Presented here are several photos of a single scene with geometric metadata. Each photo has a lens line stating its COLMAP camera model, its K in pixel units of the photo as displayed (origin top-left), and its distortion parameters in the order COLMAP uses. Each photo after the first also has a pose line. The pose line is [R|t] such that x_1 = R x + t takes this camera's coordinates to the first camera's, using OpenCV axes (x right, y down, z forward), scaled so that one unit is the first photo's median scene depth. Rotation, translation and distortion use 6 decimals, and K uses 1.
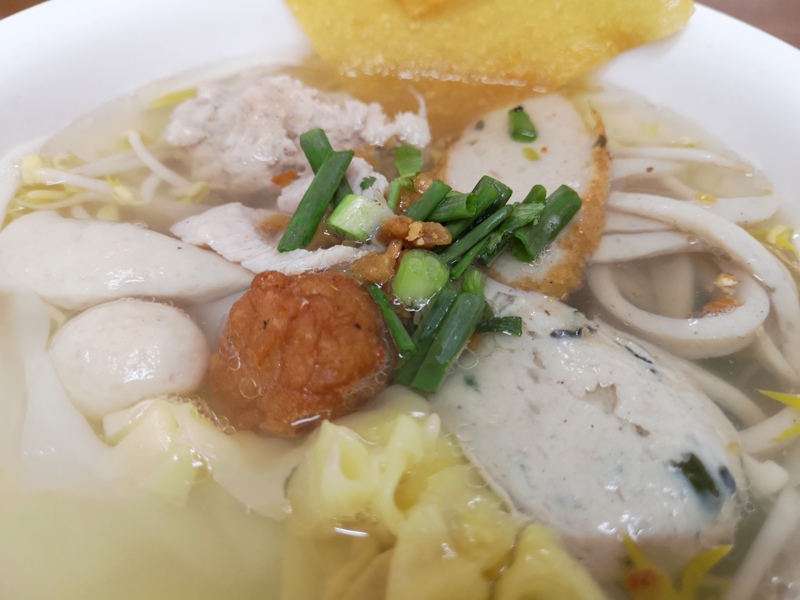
lens RADIAL K [[642.2, 0, 400.0], [0, 642.2, 300.0], [0, 0, 1]] dist [0.006480, -0.112303]
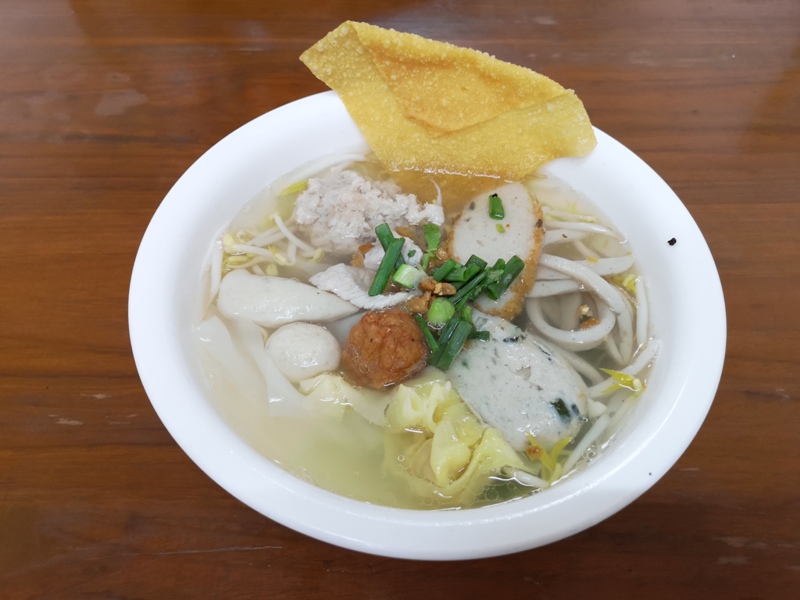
lens RADIAL K [[642.2, 0, 400.0], [0, 642.2, 300.0], [0, 0, 1]] dist [0.006480, -0.112303]
pose [[0.999975, -0.001768, 0.006855, -0.106653], [0.000770, 0.989734, 0.142922, -0.345638], [-0.007037, -0.142913, 0.989710, -0.965900]]
